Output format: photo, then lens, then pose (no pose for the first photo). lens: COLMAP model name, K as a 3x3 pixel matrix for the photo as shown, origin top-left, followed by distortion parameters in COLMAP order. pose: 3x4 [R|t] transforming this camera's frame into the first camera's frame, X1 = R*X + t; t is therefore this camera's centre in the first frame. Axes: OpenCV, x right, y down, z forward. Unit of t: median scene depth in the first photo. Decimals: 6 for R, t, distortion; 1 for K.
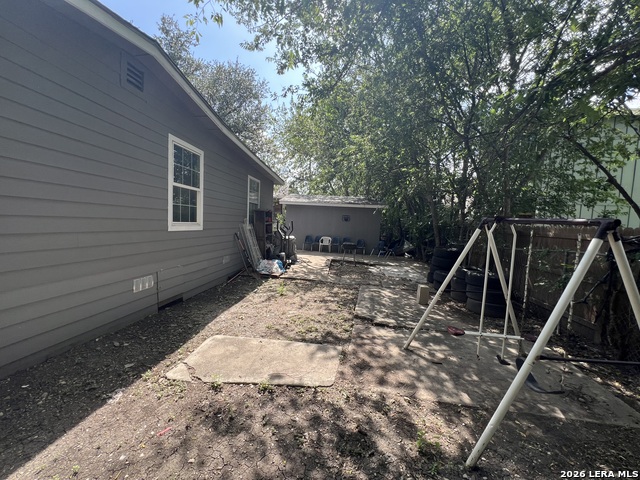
lens RADIAL K [[257.1, 0, 320.0], [0, 257.1, 240.0], [0, 0, 1]] dist [-0.000171, -0.000098]
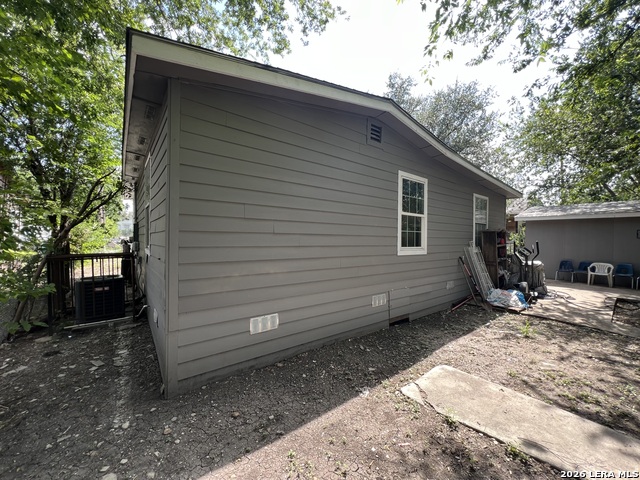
lens RADIAL K [[257.1, 0, 320.0], [0, 257.1, 240.0], [0, 0, 1]] dist [-0.000171, -0.000098]
pose [[0.697637, -0.036807, -0.715505, -0.019783], [-0.025273, 0.996794, -0.075918, -0.007046], [0.716005, 0.071046, 0.694470, -0.023713]]
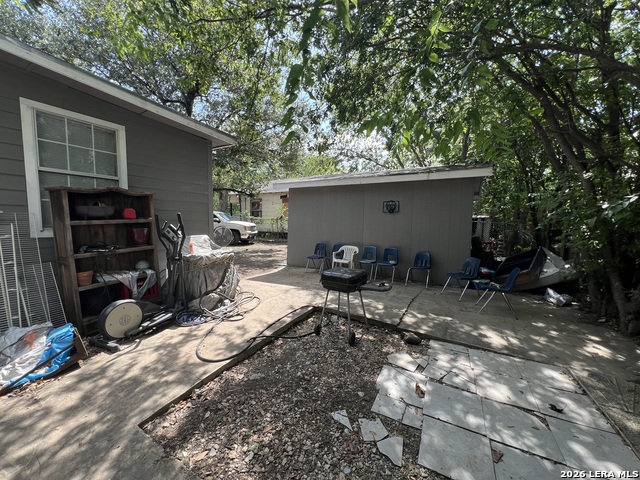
lens RADIAL K [[257.1, 0, 320.0], [0, 257.1, 240.0], [0, 0, 1]] dist [-0.000171, -0.000098]
pose [[0.917856, -0.007173, -0.396849, 0.446242], [0.006177, 0.999974, -0.003788, -0.058983], [0.396866, 0.001026, 0.917876, 1.334429]]
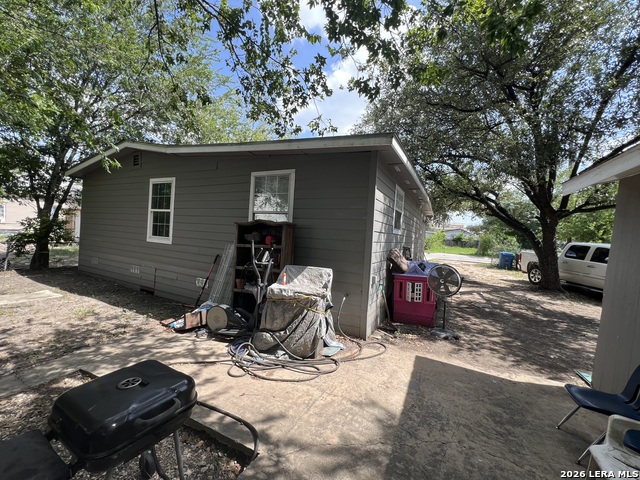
lens RADIAL K [[257.1, 0, 320.0], [0, 257.1, 240.0], [0, 0, 1]] dist [-0.000171, -0.000098]
pose [[-0.349084, -0.055722, -0.935433, 0.430306], [-0.138628, 0.990318, -0.007258, -0.156546], [0.926781, 0.127143, -0.353429, 2.241233]]
